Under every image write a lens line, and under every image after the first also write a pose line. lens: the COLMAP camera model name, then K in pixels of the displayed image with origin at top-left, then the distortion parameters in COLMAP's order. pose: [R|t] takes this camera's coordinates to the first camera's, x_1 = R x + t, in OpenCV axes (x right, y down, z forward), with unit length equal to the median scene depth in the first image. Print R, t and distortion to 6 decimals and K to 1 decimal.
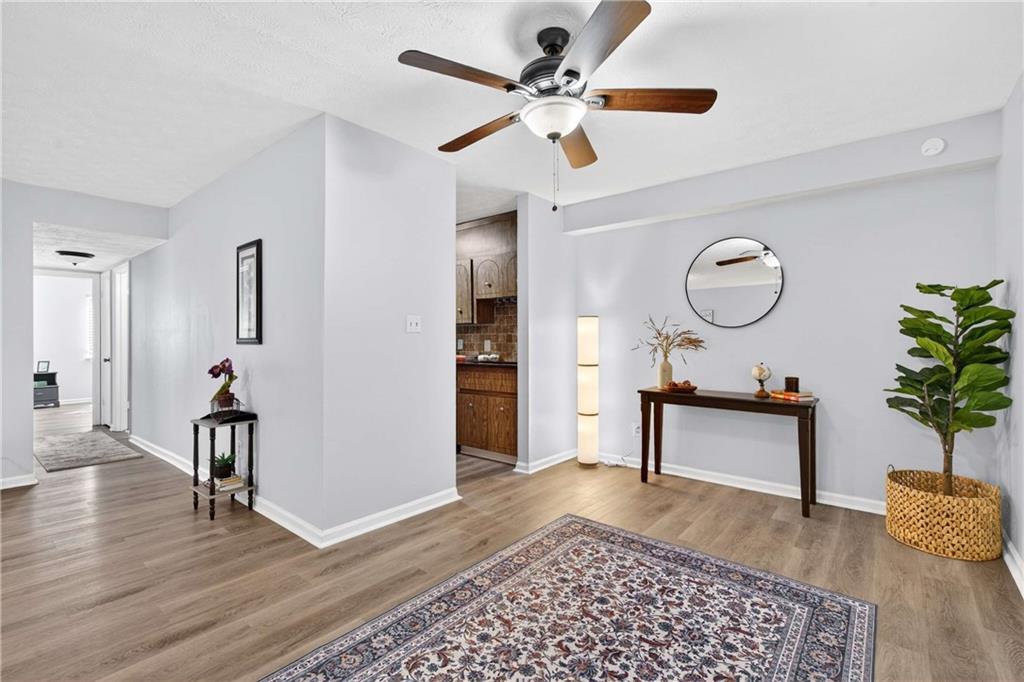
lens RADIAL K [[464.9, 0, 507.8], [0, 464.9, 340.4], [0, 0, 1]] dist [-0.001874, -0.000069]
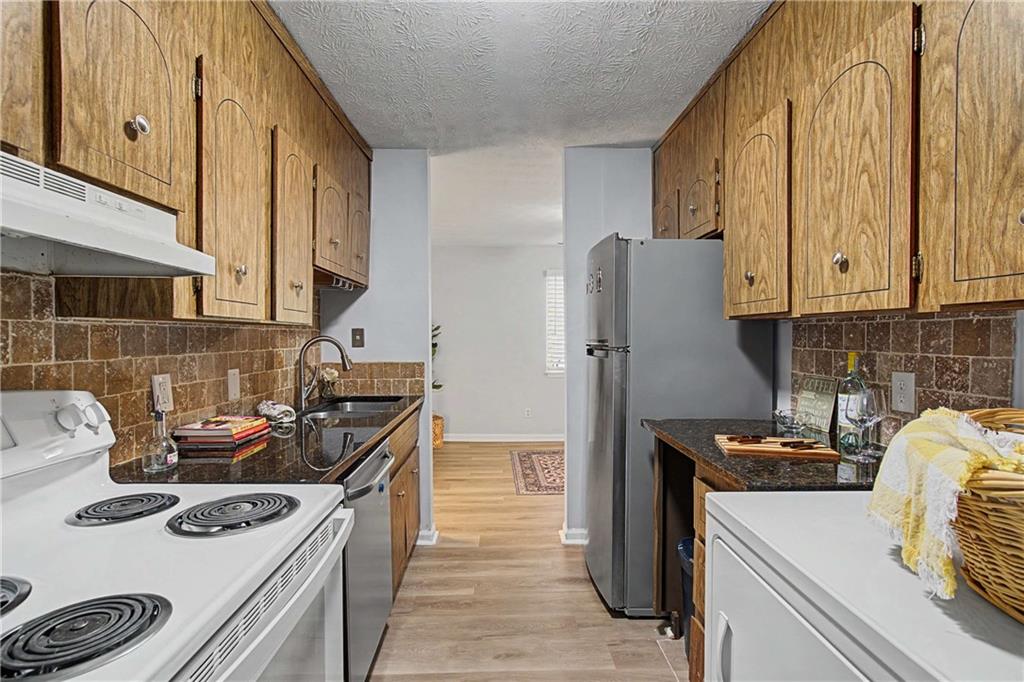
lens RADIAL K [[462.6, 0, 507.3], [0, 462.6, 348.1], [0, 0, 1]] dist [0.000354, -0.000475]
pose [[-0.653202, -0.012141, 0.757086, -1.069618], [0.005847, 0.999761, 0.021077, -0.054276], [-0.757161, 0.018194, -0.652975, 2.502614]]
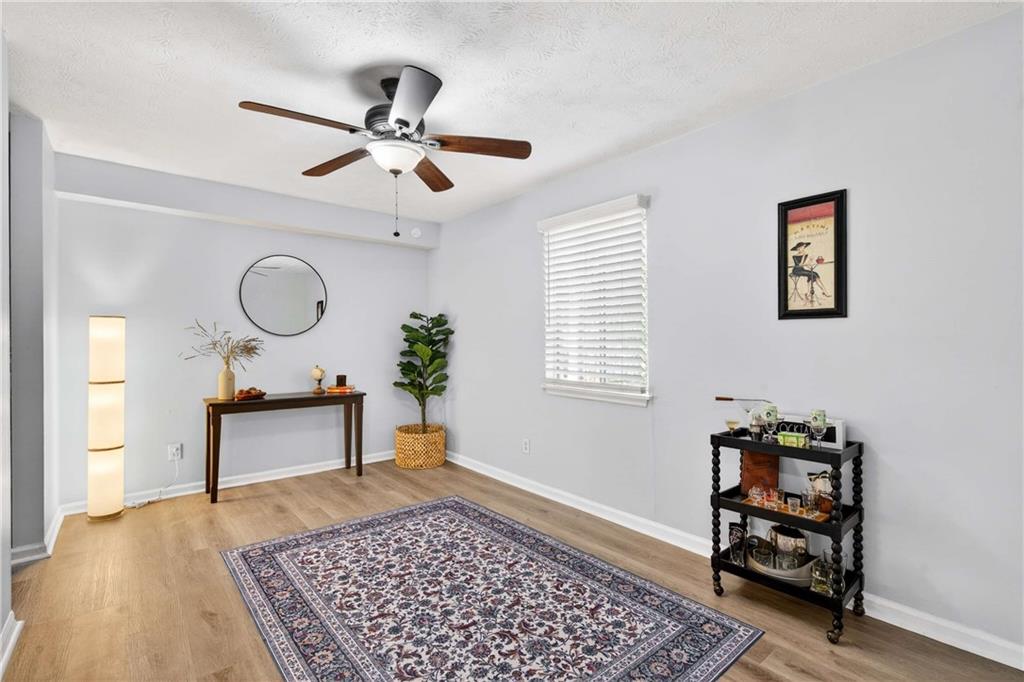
lens RADIAL K [[460.0, 0, 507.3], [0, 460.0, 341.6], [0, 0, 1]] dist [0.001853, 0.000014]
pose [[0.180538, 0.002630, 0.983565, -0.844001], [0.005860, 0.999976, -0.003749, -0.010620], [-0.983551, 0.006441, 0.180518, 0.450232]]
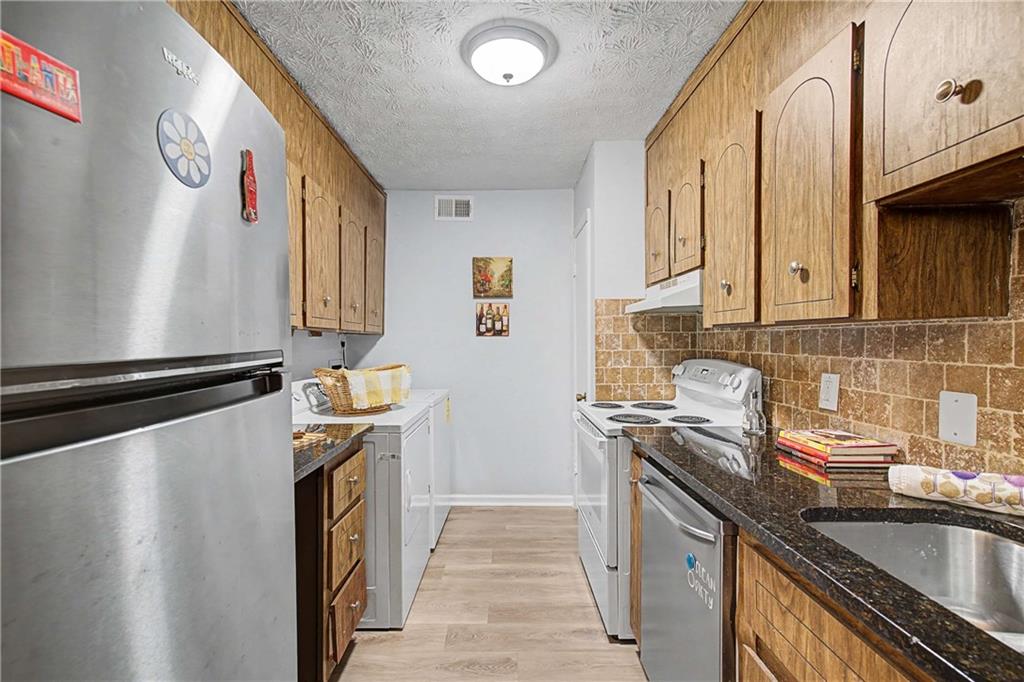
lens RADIAL K [[462.6, 0, 507.3], [0, 462.6, 348.1], [0, 0, 1]] dist [0.000354, -0.000475]
pose [[0.639820, 0.015725, -0.768364, -0.030422], [0.003204, 0.999727, 0.023128, -0.062768], [0.768519, -0.017260, 0.639595, 1.623629]]
